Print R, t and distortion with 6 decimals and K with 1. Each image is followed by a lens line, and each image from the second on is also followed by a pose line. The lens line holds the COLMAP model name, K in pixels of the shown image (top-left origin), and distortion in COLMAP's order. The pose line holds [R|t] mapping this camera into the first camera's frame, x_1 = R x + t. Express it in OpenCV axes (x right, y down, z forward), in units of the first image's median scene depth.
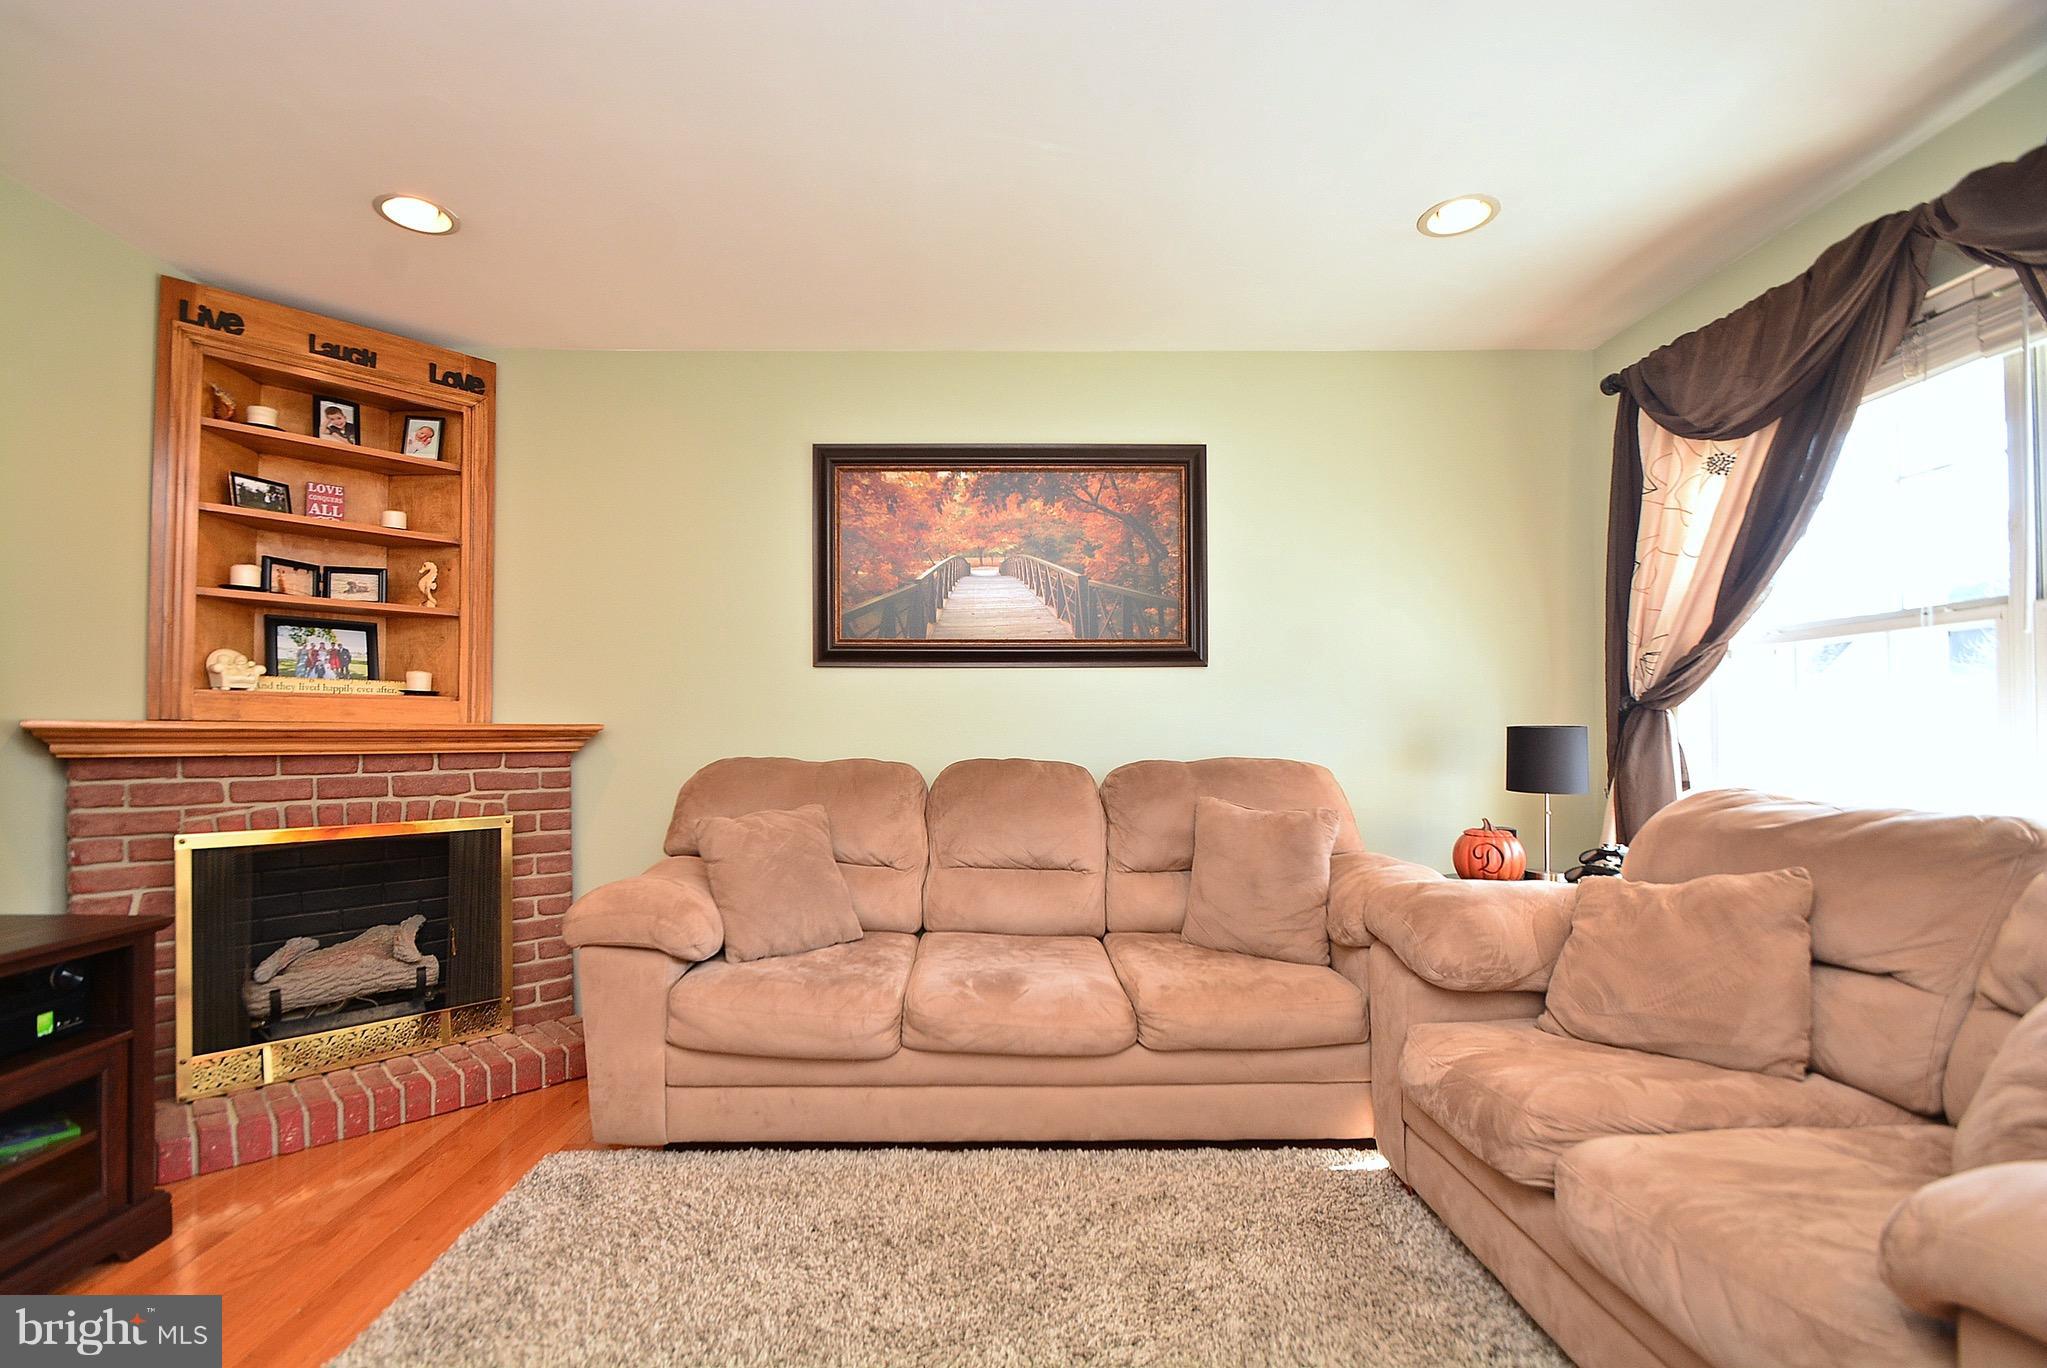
lens RADIAL K [[903.0, 0, 993.4], [0, 903.0, 718.4], [0, 0, 1]] dist [0.010965, -0.013083]
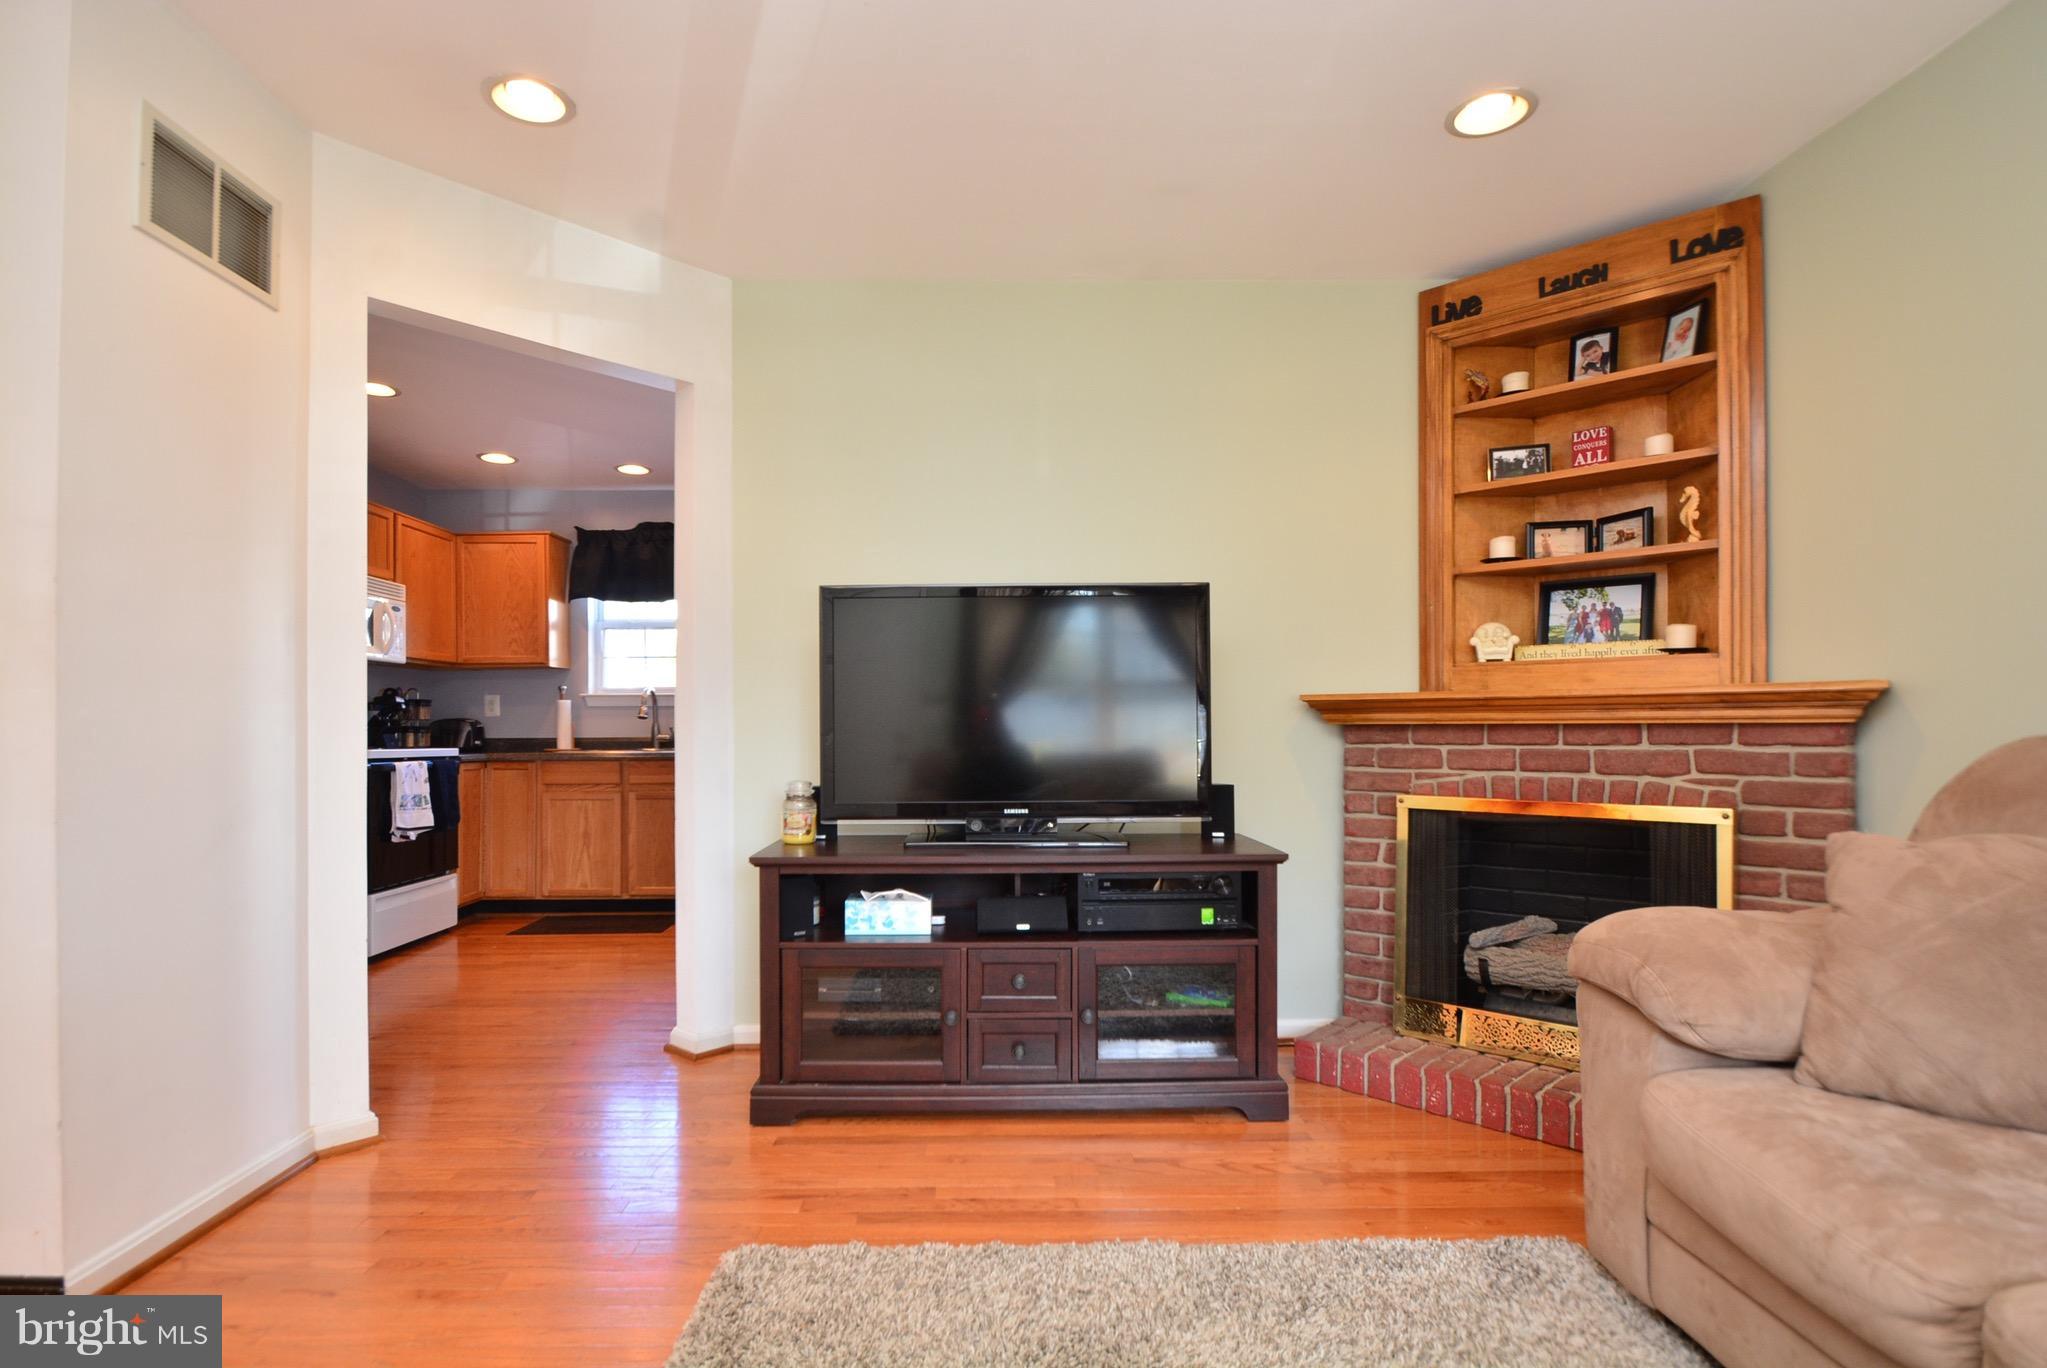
lens RADIAL K [[1018.7, 0, 989.9], [0, 1018.7, 723.7], [0, 0, 1]] dist [-0.002746, -0.009193]
pose [[-0.001276, -0.001585, -0.999998, 0.284608], [0.019948, 0.999800, -0.001610, 0.026859], [0.999800, -0.019950, -0.001245, 0.396002]]
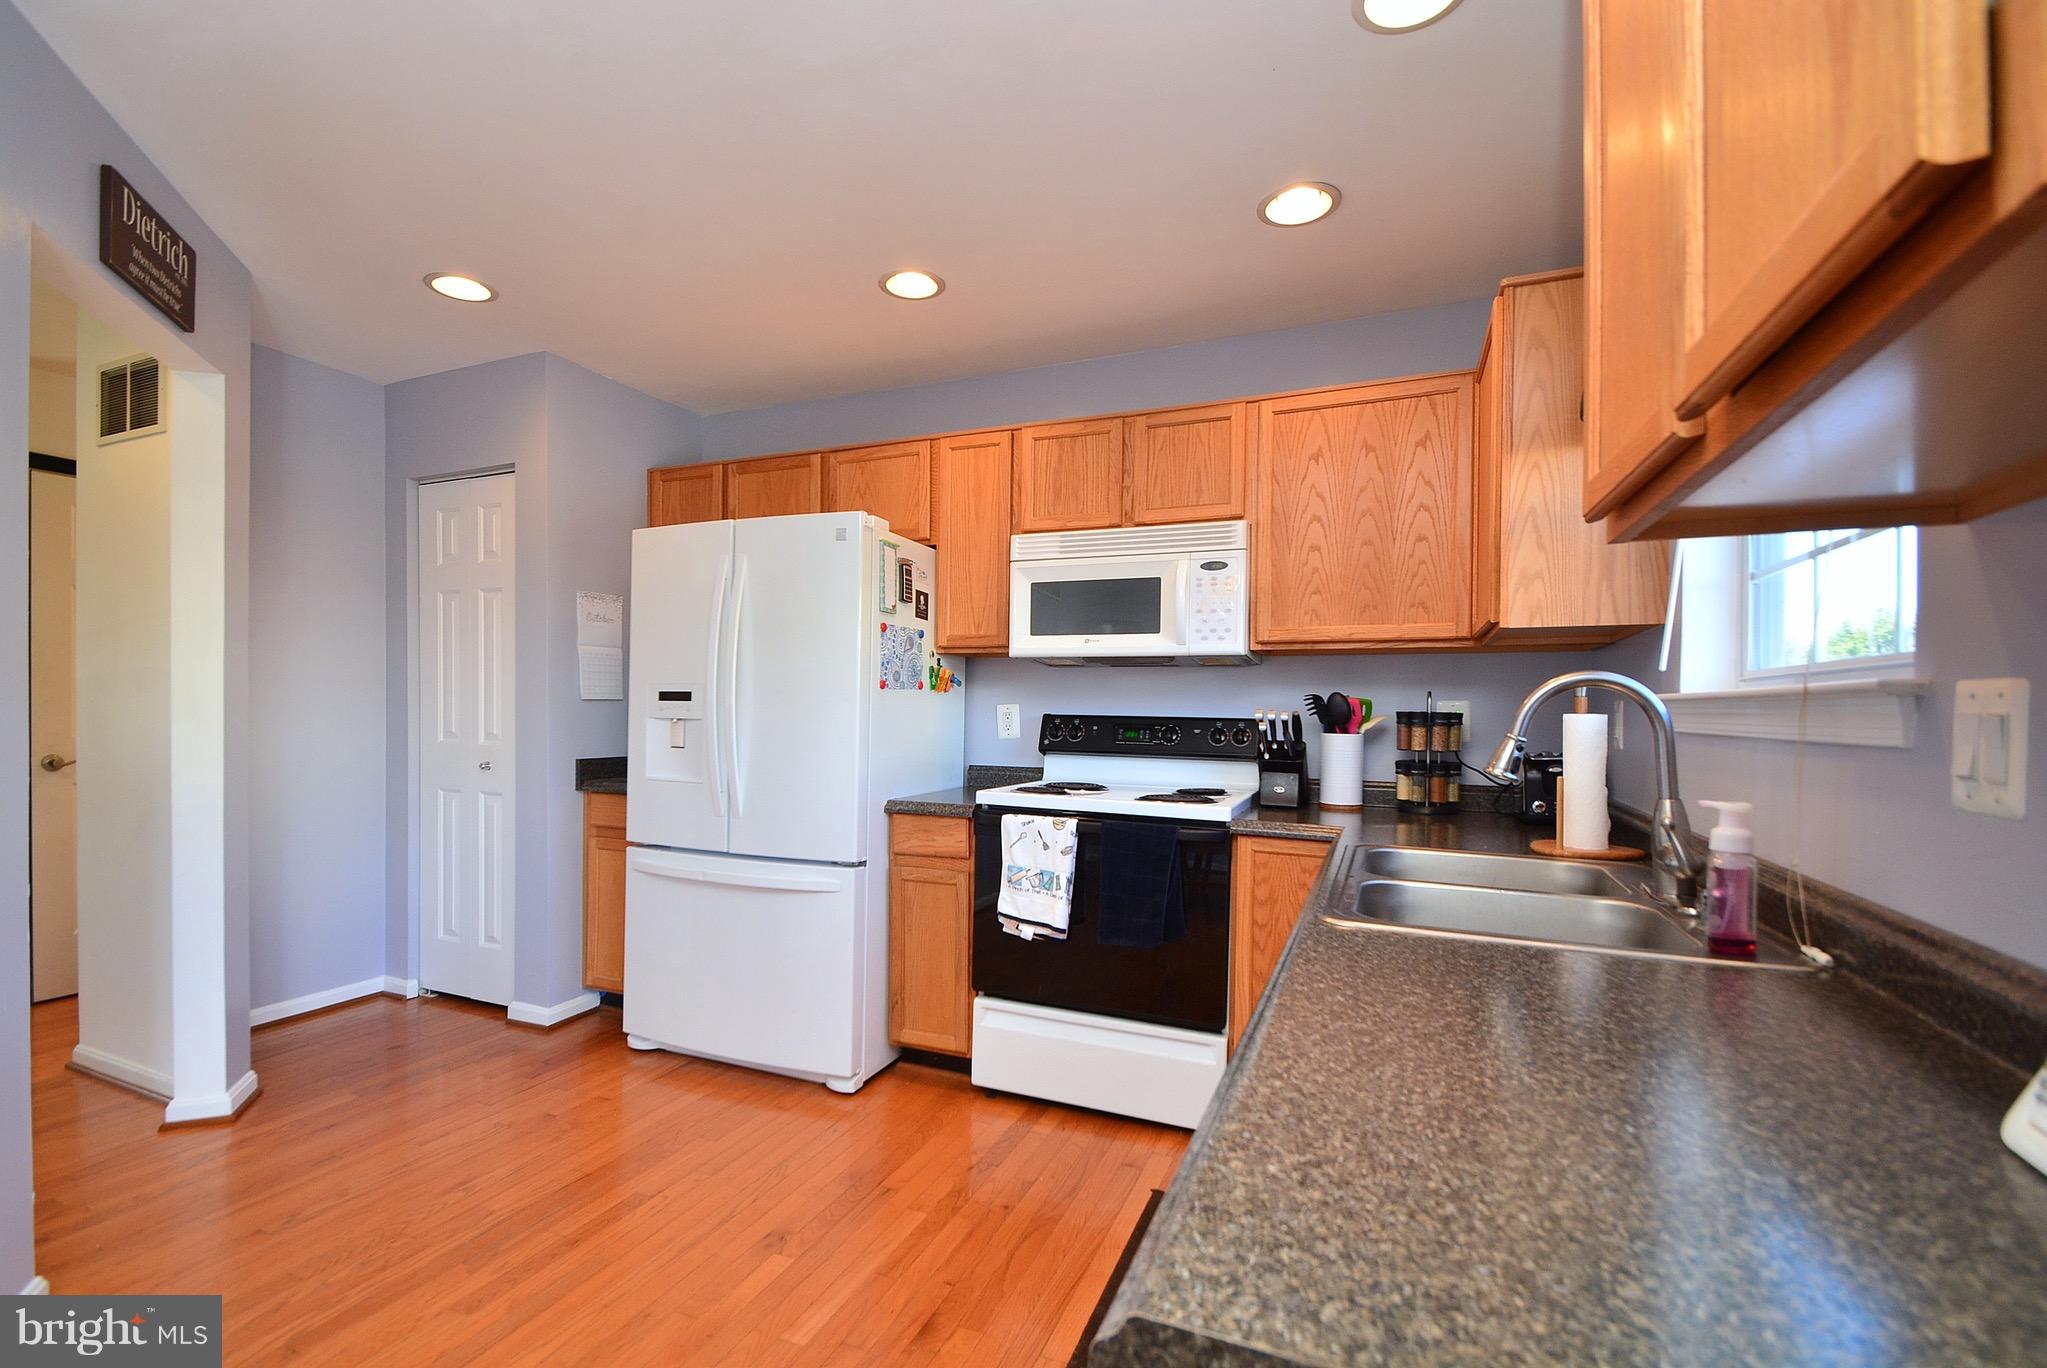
lens RADIAL K [[903.0, 0, 990.6], [0, 903.0, 721.1], [0, 0, 1]] dist [0.010965, -0.013083]
pose [[-0.908503, -0.015004, 0.417608, -1.603314], [-0.015874, 0.999873, 0.001390, -0.029234], [-0.417576, -0.005366, -0.908626, 0.324922]]
